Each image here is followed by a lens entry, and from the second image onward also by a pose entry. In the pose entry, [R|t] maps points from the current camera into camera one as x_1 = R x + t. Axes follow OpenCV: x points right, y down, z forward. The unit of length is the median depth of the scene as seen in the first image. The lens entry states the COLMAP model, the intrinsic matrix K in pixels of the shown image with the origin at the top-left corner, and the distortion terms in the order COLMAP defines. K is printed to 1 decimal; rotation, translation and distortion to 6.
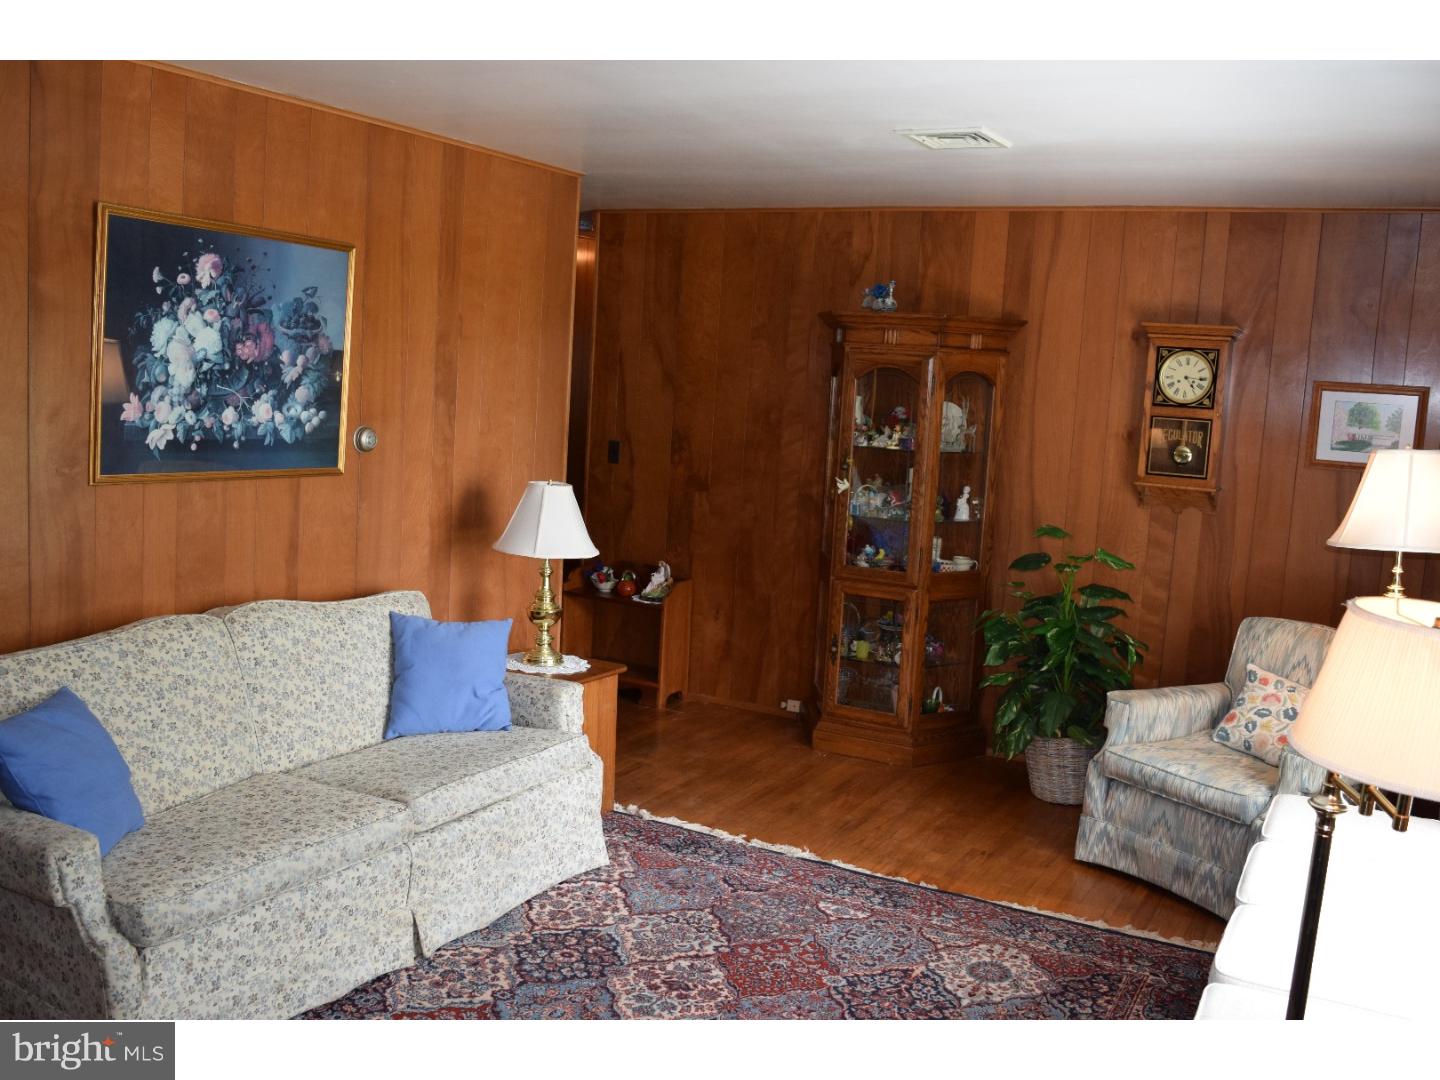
lens RADIAL K [[1318.4, 0, 718.9], [0, 1318.4, 539.3], [0, 0, 1]] dist [-0.074574, 0.000000]
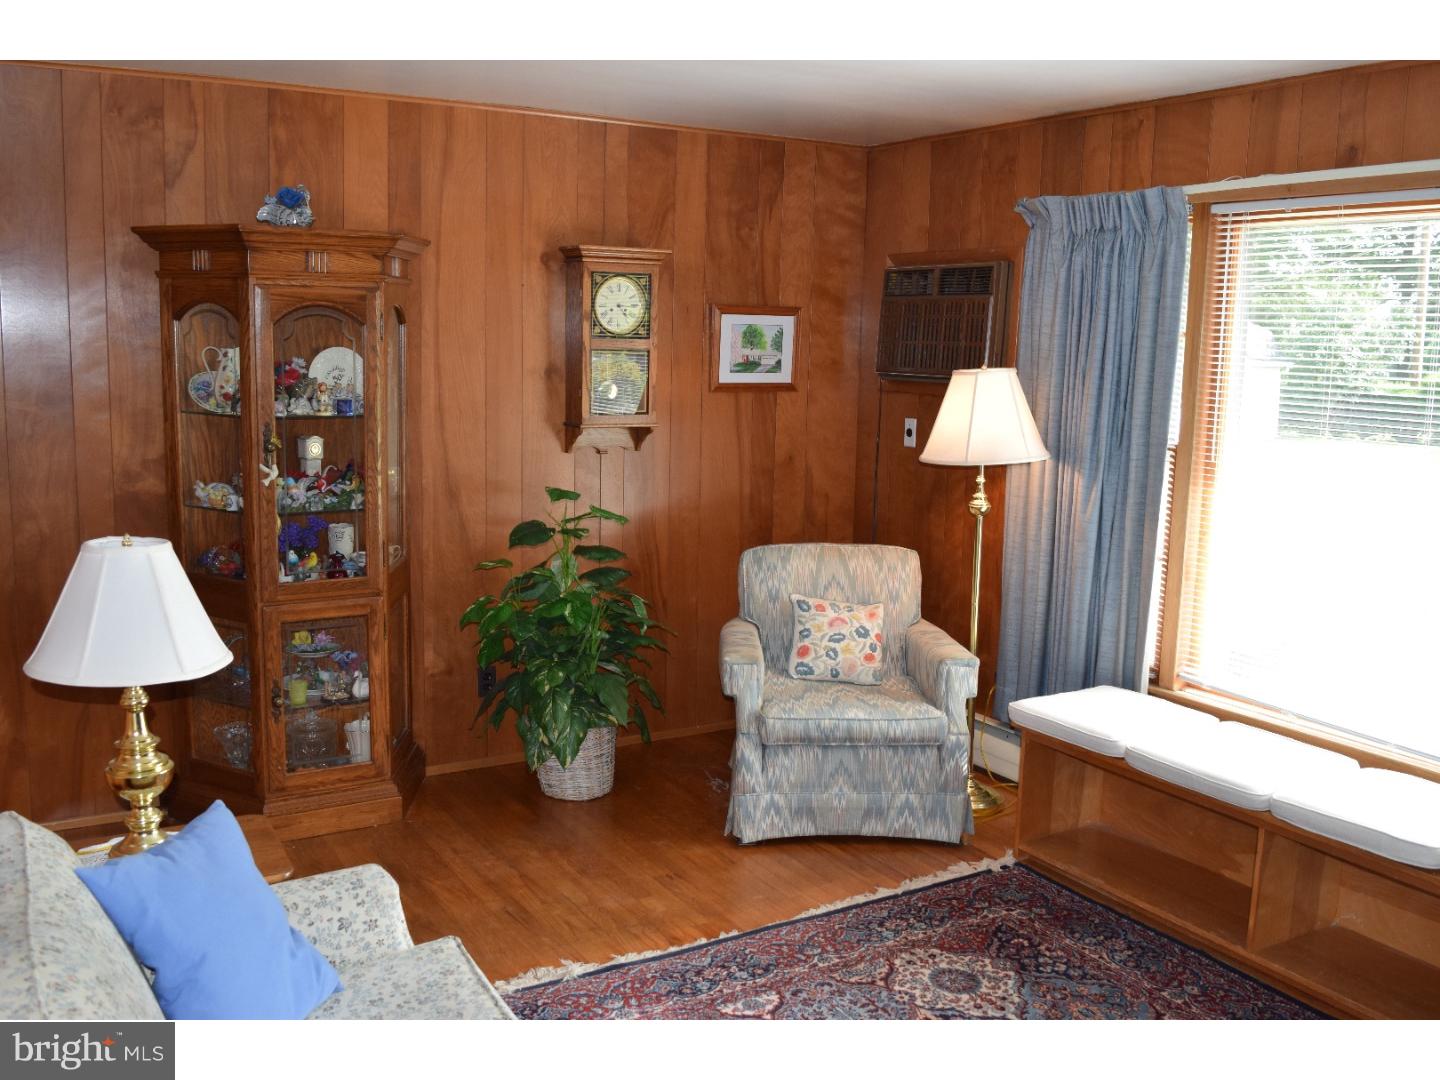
lens RADIAL K [[1318.4, 0, 715.9], [0, 1318.4, 543.2], [0, 0, 1]] dist [-0.074574, 0.000000]
pose [[0.504474, -0.180217, 0.844410, -0.482054], [0.116411, 0.983242, 0.140299, -0.094200], [-0.855544, 0.027521, 0.516999, 0.542707]]
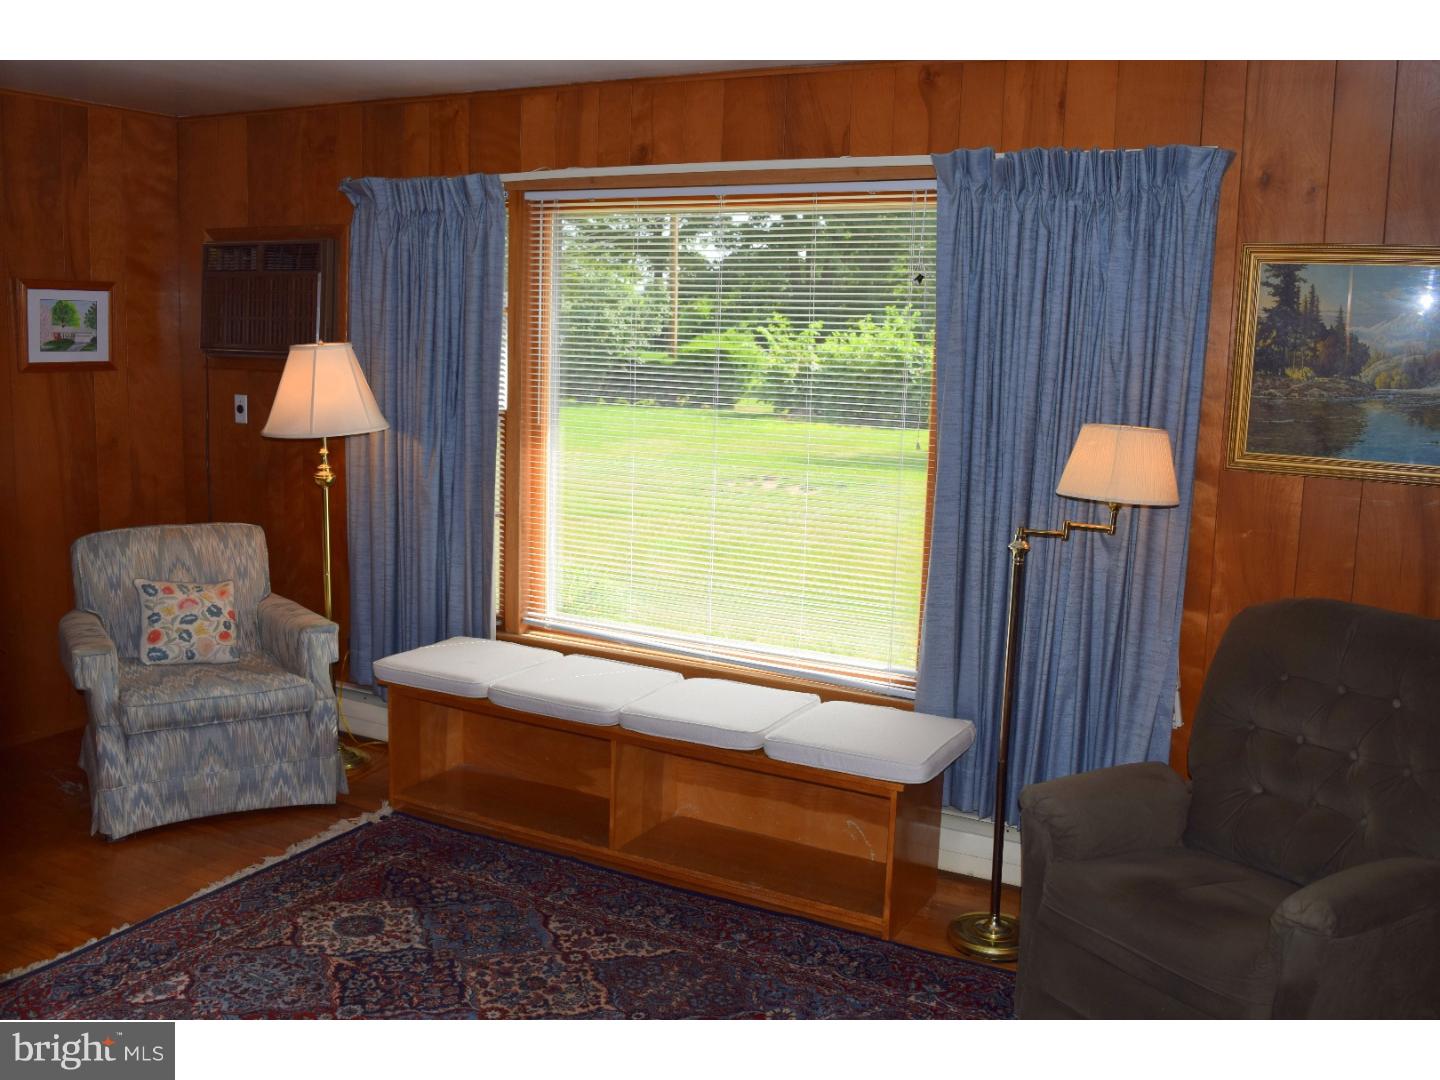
lens RADIAL K [[1318.4, 0, 721.7], [0, 1318.4, 541.6], [0, 0, 1]] dist [-0.074574, 0.000000]
pose [[-0.004746, -0.215995, 0.976383, -0.544357], [0.097123, 0.971678, 0.215426, -0.099853], [-0.995261, 0.095852, 0.016366, 0.565801]]
